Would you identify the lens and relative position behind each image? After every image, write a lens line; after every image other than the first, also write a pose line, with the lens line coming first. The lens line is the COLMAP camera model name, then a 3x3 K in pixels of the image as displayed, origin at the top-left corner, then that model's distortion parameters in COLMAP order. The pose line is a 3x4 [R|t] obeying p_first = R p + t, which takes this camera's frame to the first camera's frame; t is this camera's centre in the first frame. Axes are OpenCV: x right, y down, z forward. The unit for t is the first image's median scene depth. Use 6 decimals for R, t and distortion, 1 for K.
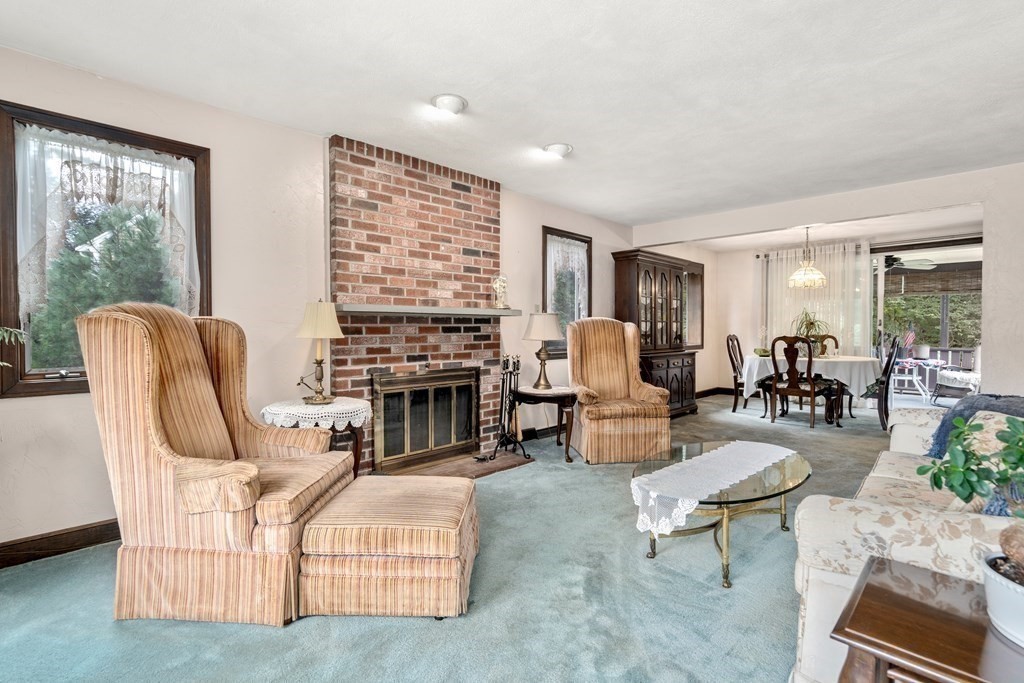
lens RADIAL K [[469.9, 0, 510.8], [0, 469.9, 336.8], [0, 0, 1]] dist [-0.001773, 0.001766]
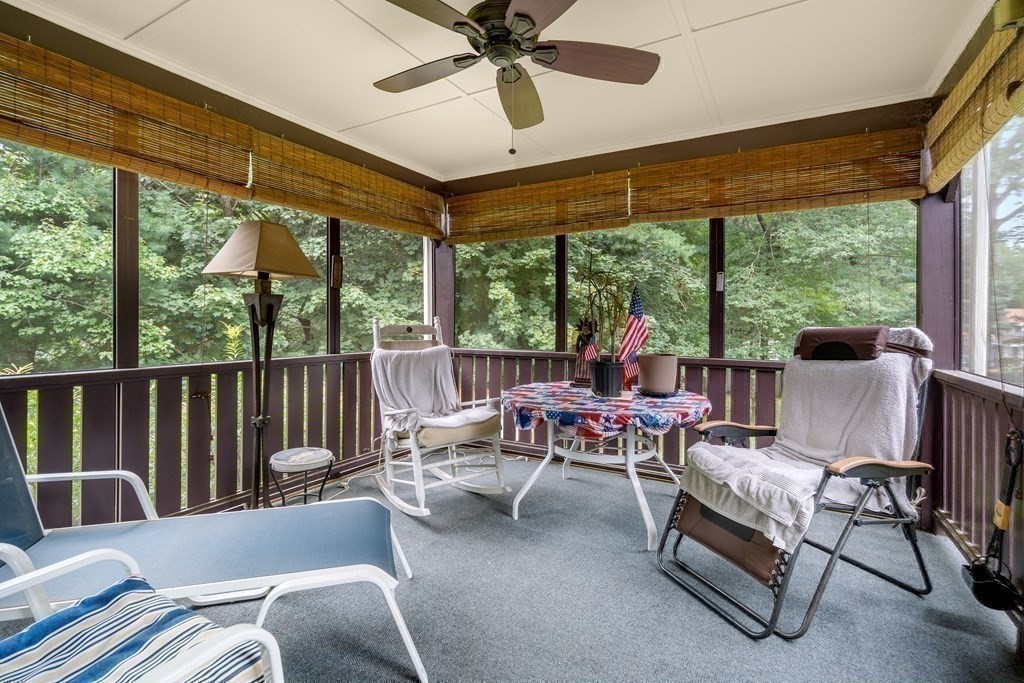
lens RADIAL K [[469.9, 0, 539.4], [0, 469.9, 319.2], [0, 0, 1]] dist [-0.001773, 0.001766]
pose [[0.953274, 0.007321, 0.302018, 3.034788], [-0.000028, 0.999709, -0.024143, 0.006116], [-0.302106, 0.023007, 0.952997, 3.080172]]
